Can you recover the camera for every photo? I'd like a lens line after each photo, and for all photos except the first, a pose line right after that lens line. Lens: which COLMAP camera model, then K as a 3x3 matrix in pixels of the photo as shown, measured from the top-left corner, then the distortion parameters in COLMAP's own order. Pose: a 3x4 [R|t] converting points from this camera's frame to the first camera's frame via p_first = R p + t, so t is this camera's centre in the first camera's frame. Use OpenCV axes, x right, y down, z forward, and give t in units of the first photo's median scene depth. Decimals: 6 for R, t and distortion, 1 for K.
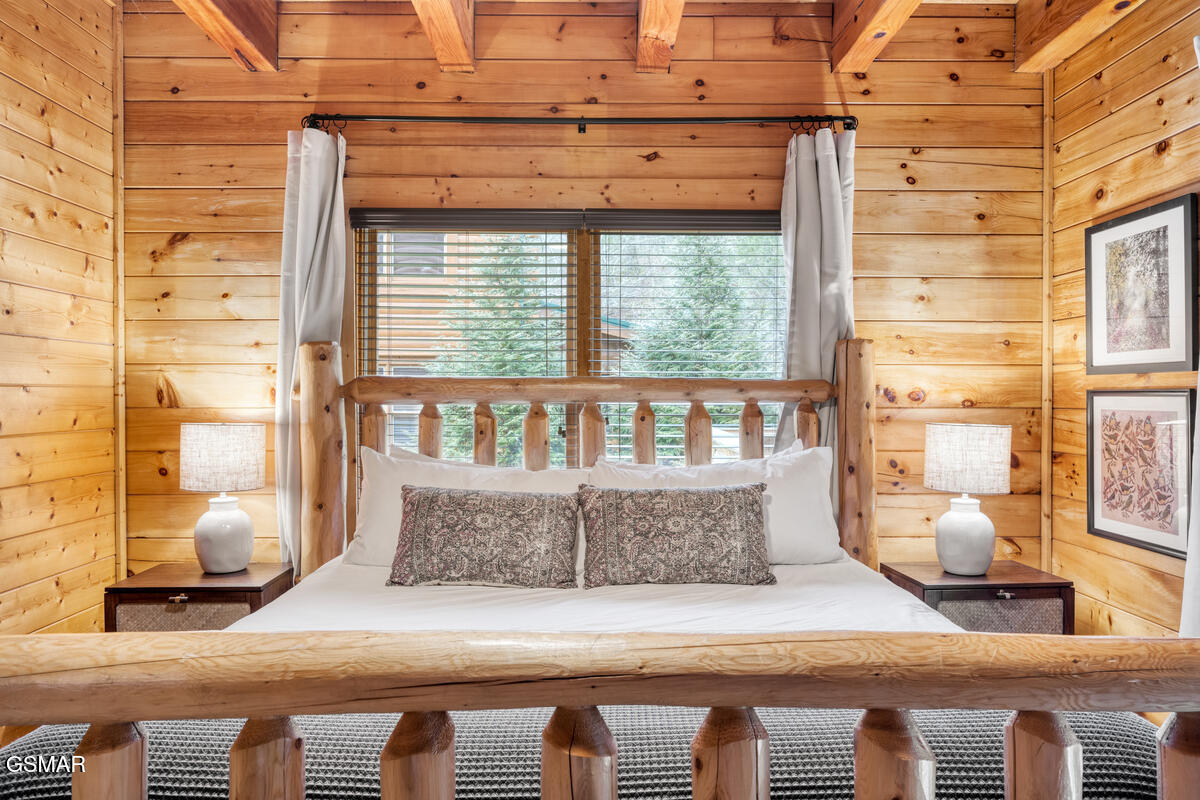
lens RADIAL K [[823.3, 0, 600.0], [0, 823.3, 400.0], [0, 0, 1]] dist [-0.002919, 0.000191]
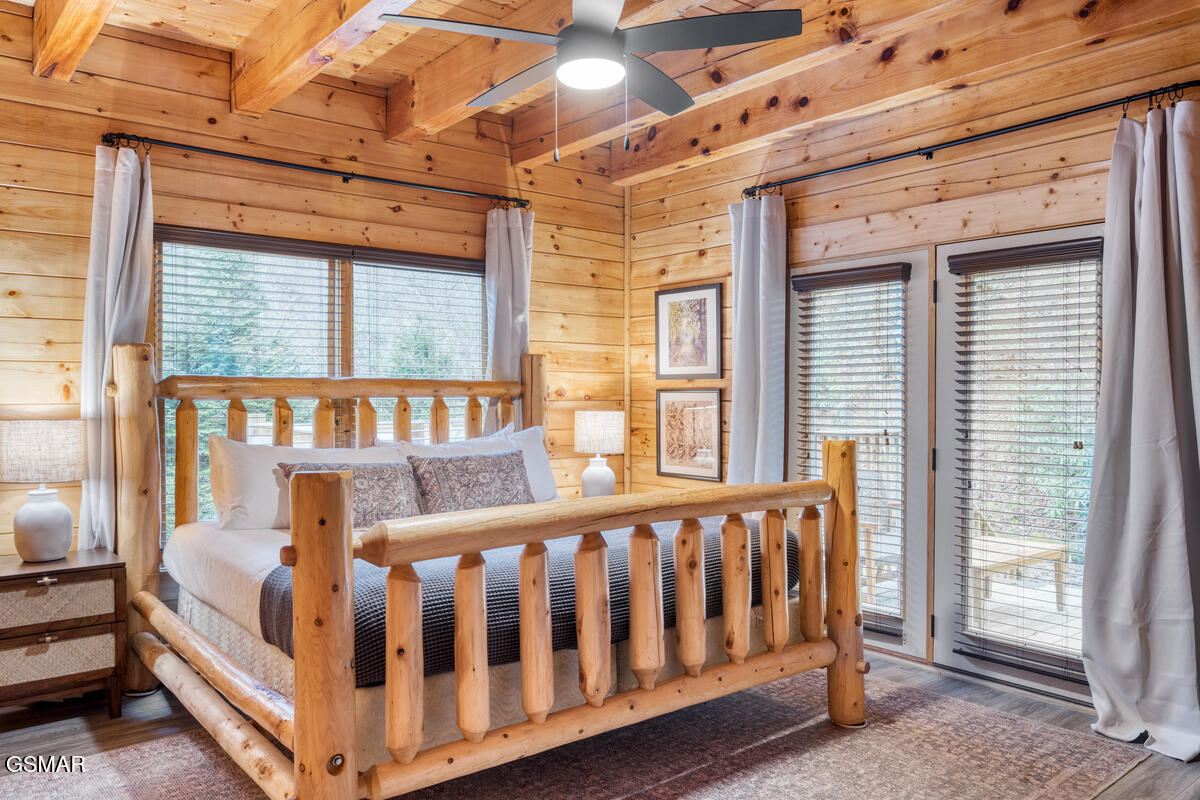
lens RADIAL K [[878.4, 0, 600.0], [0, 878.4, 400.0], [0, 0, 1]] dist [0.006373, 0.001140]
pose [[0.782920, -0.005210, 0.622101, -0.567472], [0.003315, 0.999986, 0.004203, 0.002134], [-0.622114, -0.001229, 0.782926, -0.298603]]
